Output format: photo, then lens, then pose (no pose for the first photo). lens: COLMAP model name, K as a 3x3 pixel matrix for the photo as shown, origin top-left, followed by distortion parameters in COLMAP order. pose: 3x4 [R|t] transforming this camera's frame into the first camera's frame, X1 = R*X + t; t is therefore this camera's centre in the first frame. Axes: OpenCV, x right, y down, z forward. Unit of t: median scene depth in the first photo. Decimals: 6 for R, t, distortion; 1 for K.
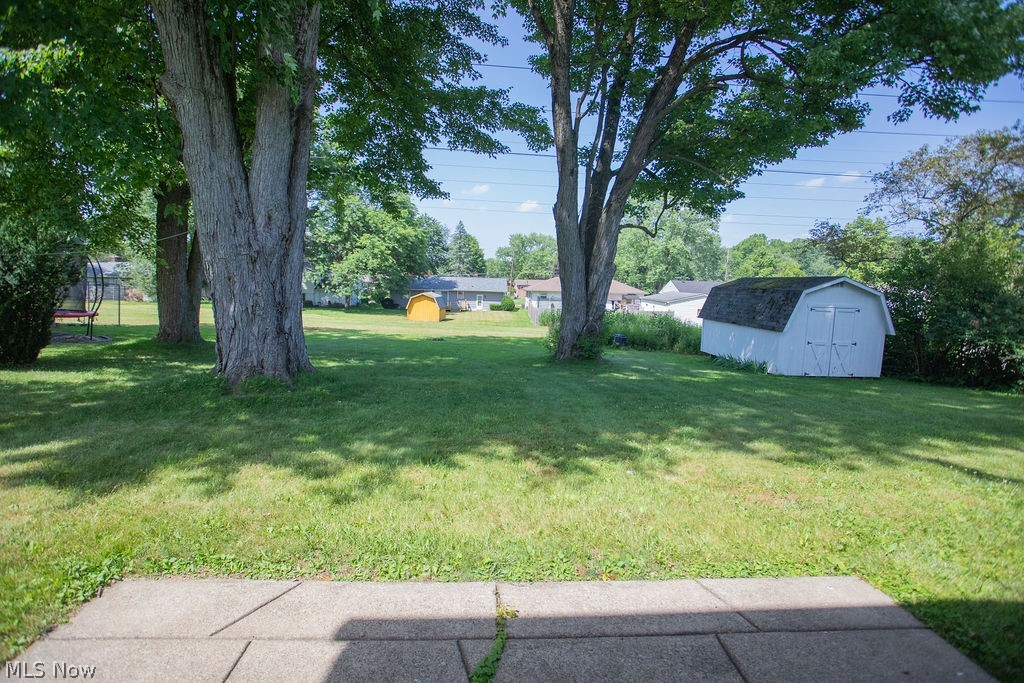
lens RADIAL K [[506.3, 0, 501.2], [0, 506.3, 342.6], [0, 0, 1]] dist [-0.057834, 0.025560]
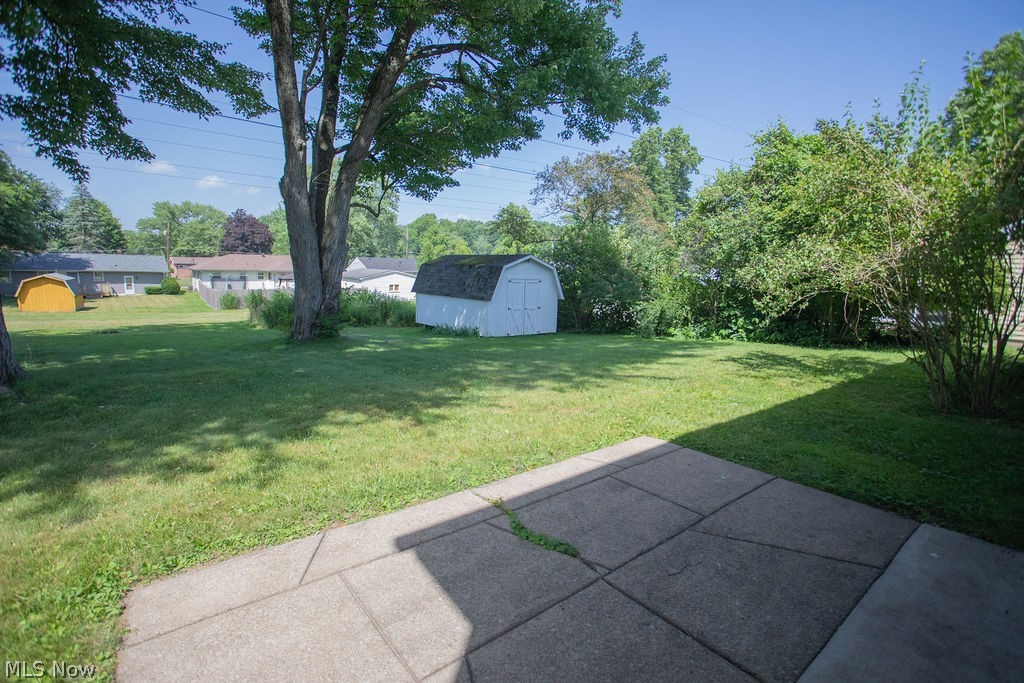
lens RADIAL K [[506.3, 0, 512.8], [0, 506.3, 346.3], [0, 0, 1]] dist [-0.057834, 0.025560]
pose [[0.807966, -0.096817, 0.581220, -0.118456], [0.066205, 0.995079, 0.073723, 0.001294], [-0.585497, -0.021086, 0.810400, -0.027172]]
